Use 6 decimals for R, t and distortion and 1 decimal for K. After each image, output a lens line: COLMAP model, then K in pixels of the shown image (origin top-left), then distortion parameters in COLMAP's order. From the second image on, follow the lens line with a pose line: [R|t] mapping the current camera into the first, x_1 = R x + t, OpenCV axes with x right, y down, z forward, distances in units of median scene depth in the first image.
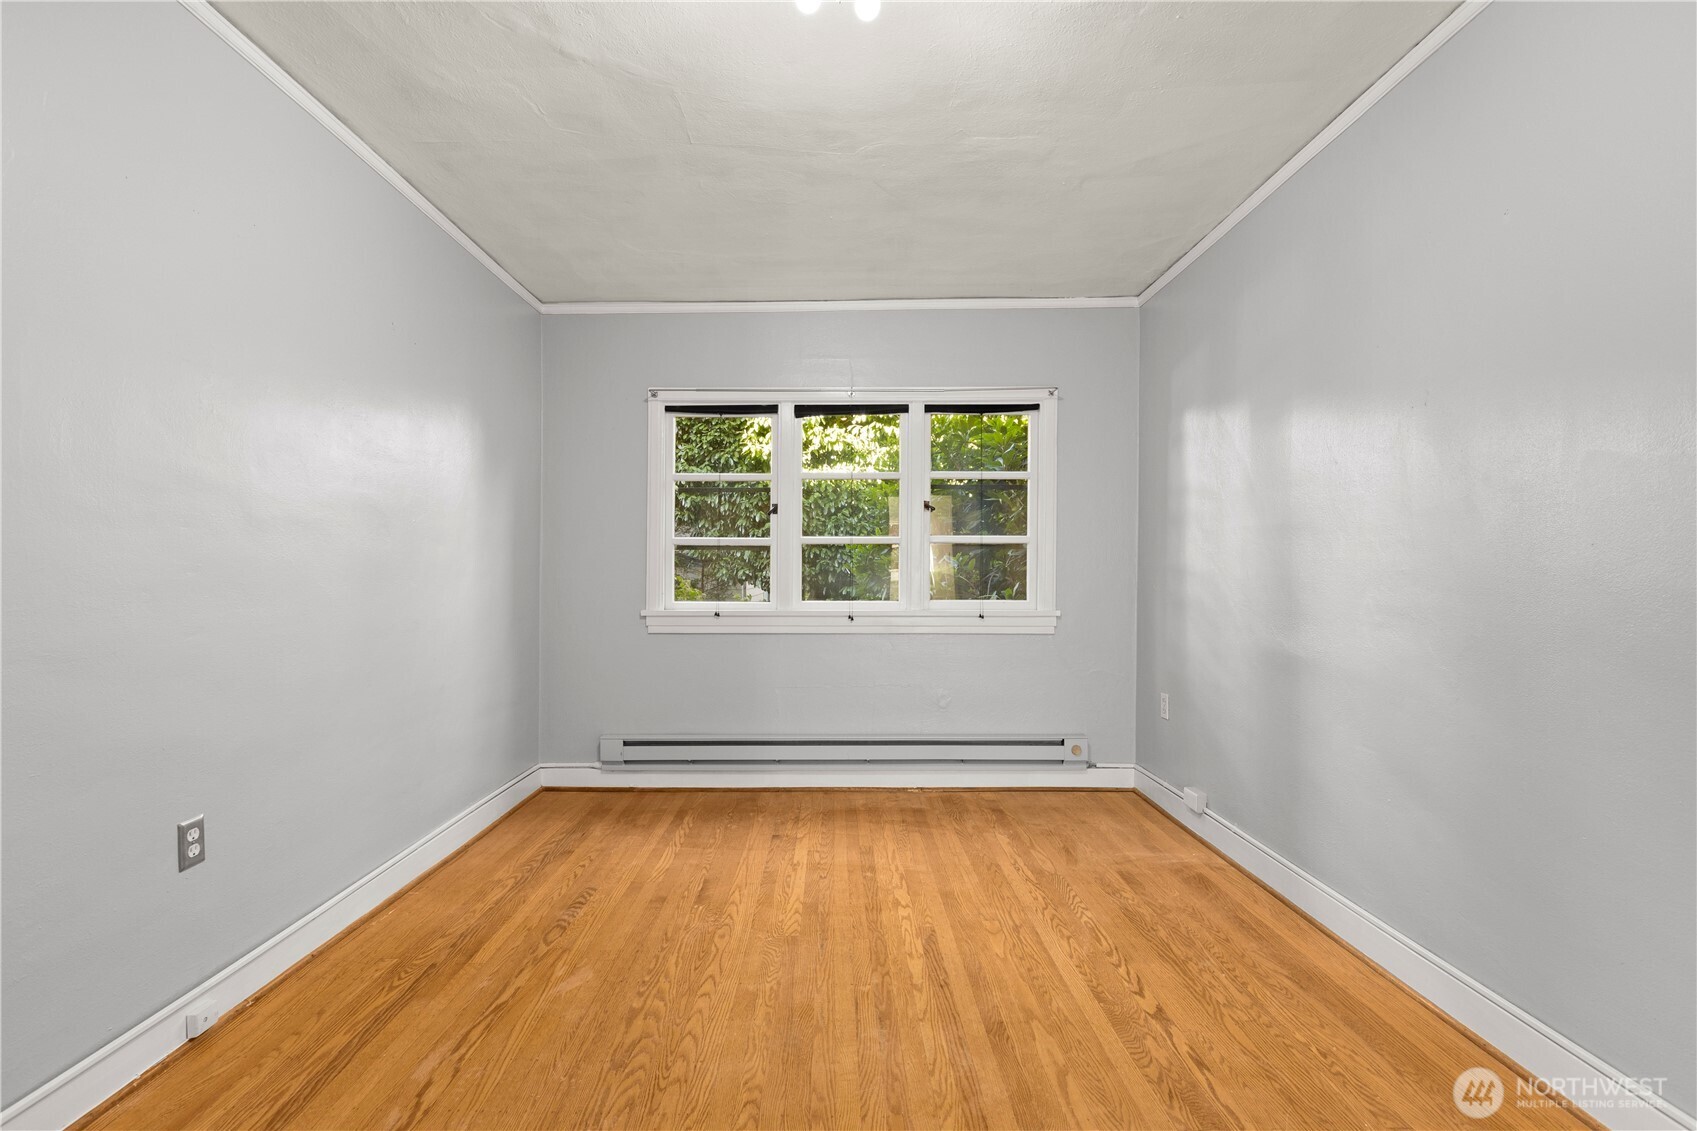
lens RADIAL K [[757.2, 0, 824.2], [0, 757.2, 580.8], [0, 0, 1]] dist [-0.000299, -0.001141]
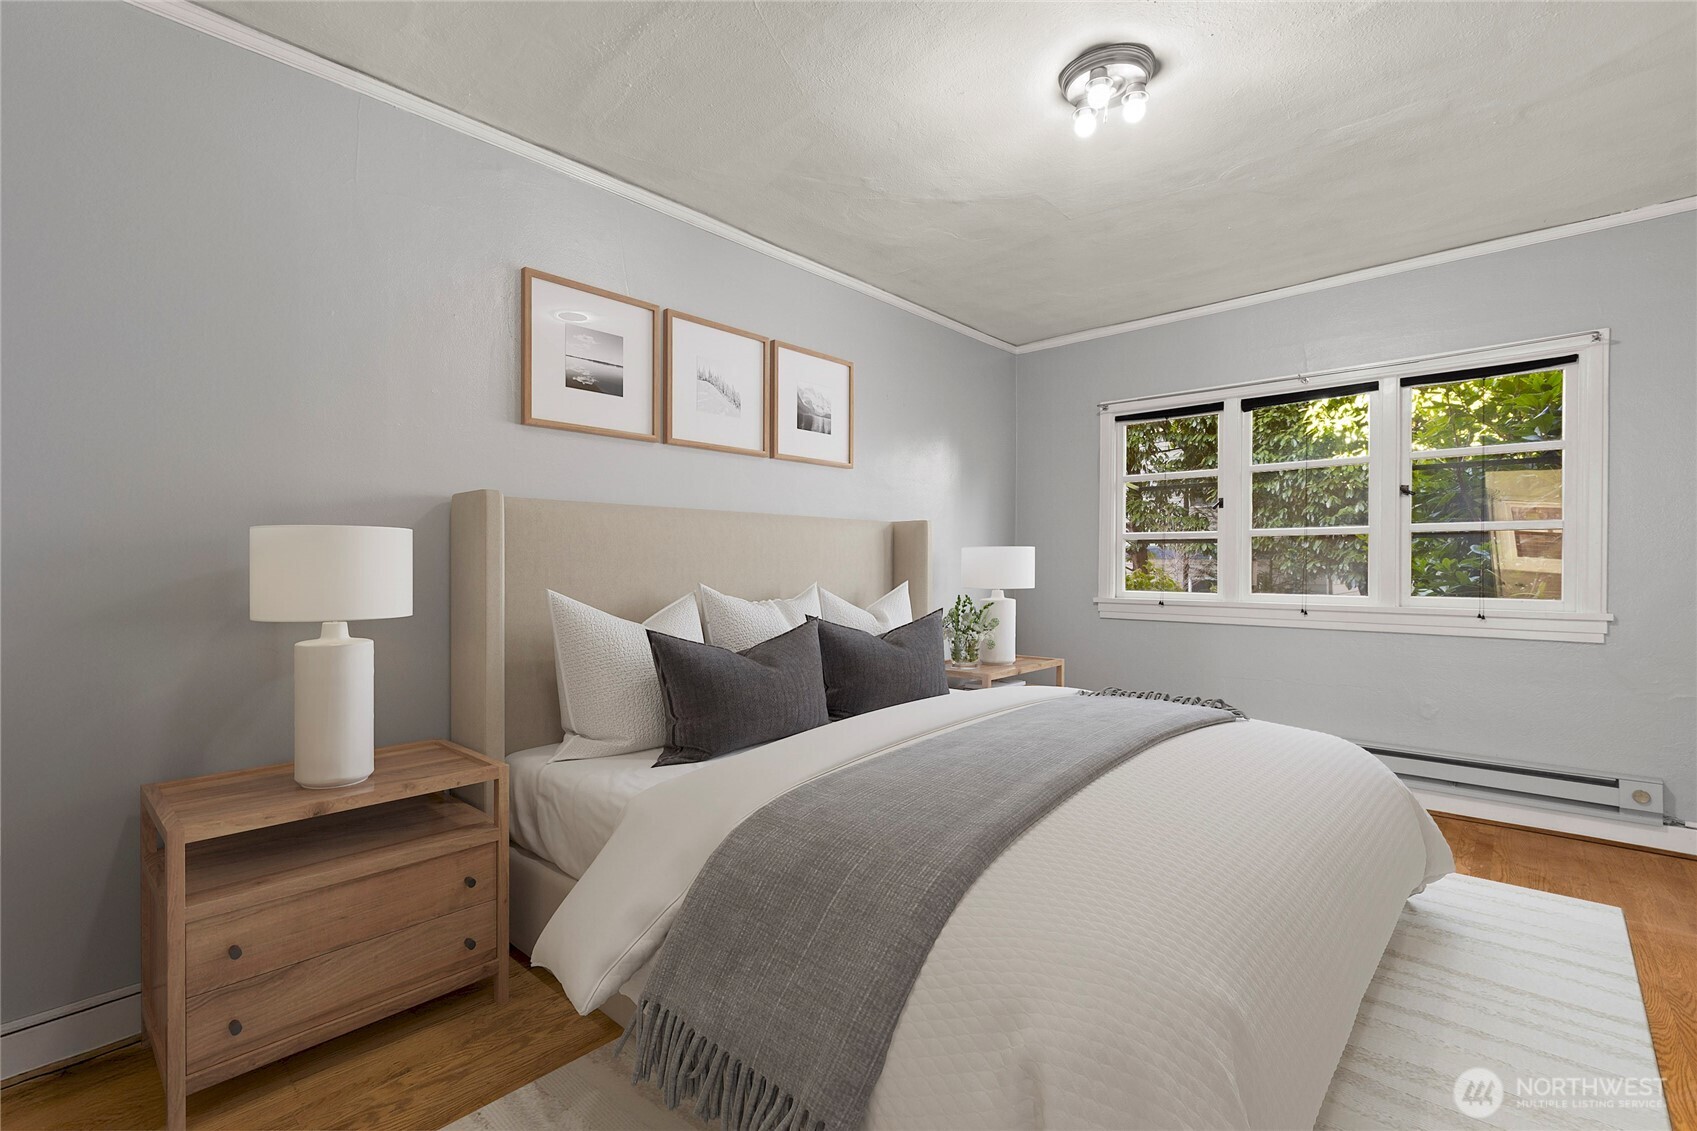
lens RADIAL K [[757.2, 0, 839.9], [0, 757.2, 569.7], [0, 0, 1]] dist [-0.000299, -0.001141]
pose [[0.747090, 0.005574, -0.664700, 0.297269], [-0.009157, 0.999956, -0.001907, 0.003181], [0.664660, 0.007512, 0.747108, -0.141974]]
